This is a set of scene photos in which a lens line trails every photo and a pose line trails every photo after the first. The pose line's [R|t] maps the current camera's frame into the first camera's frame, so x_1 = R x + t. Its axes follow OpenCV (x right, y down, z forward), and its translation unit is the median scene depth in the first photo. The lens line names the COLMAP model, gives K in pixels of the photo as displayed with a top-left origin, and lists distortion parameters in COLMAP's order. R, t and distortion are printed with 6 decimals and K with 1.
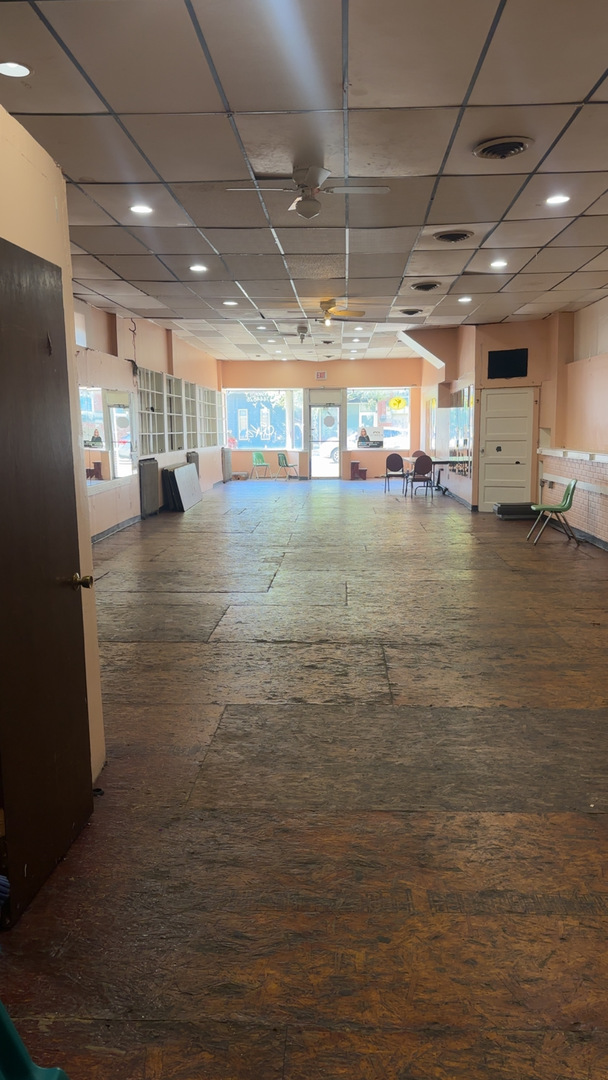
lens RADIAL K [[850.8, 0, 309.6], [0, 850.8, 541.5], [0, 0, 1]] dist [0.070234, -0.077874]
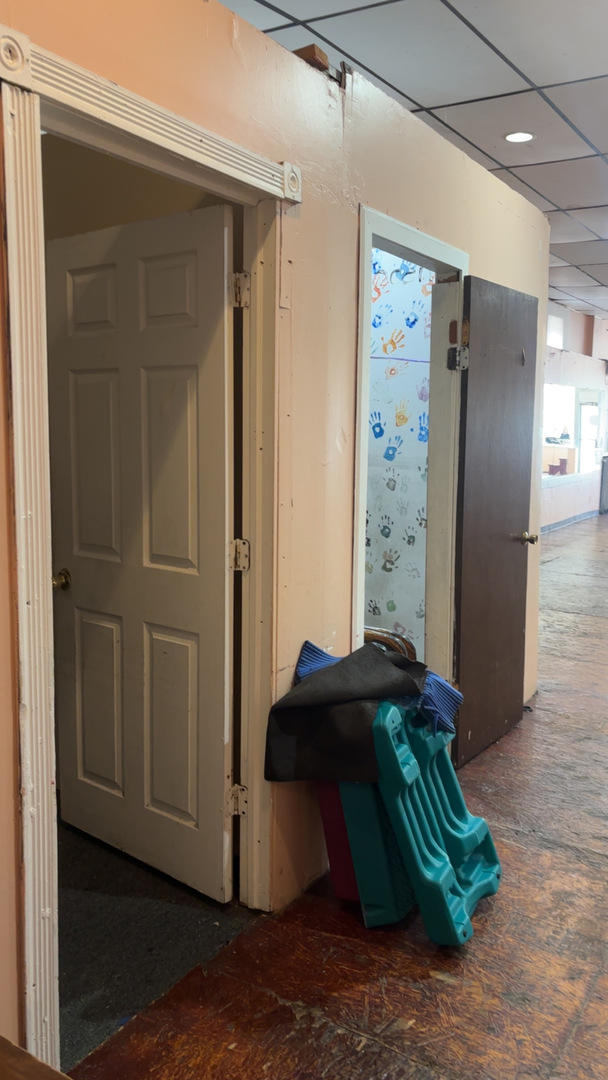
lens RADIAL K [[850.8, 0, 309.6], [0, 850.8, 541.5], [0, 0, 1]] dist [0.070234, -0.077874]
pose [[0.860526, 0.091297, -0.501159, 0.050806], [-0.090234, 0.995570, 0.026428, 0.024756], [0.501351, 0.022479, 0.864952, -0.150558]]
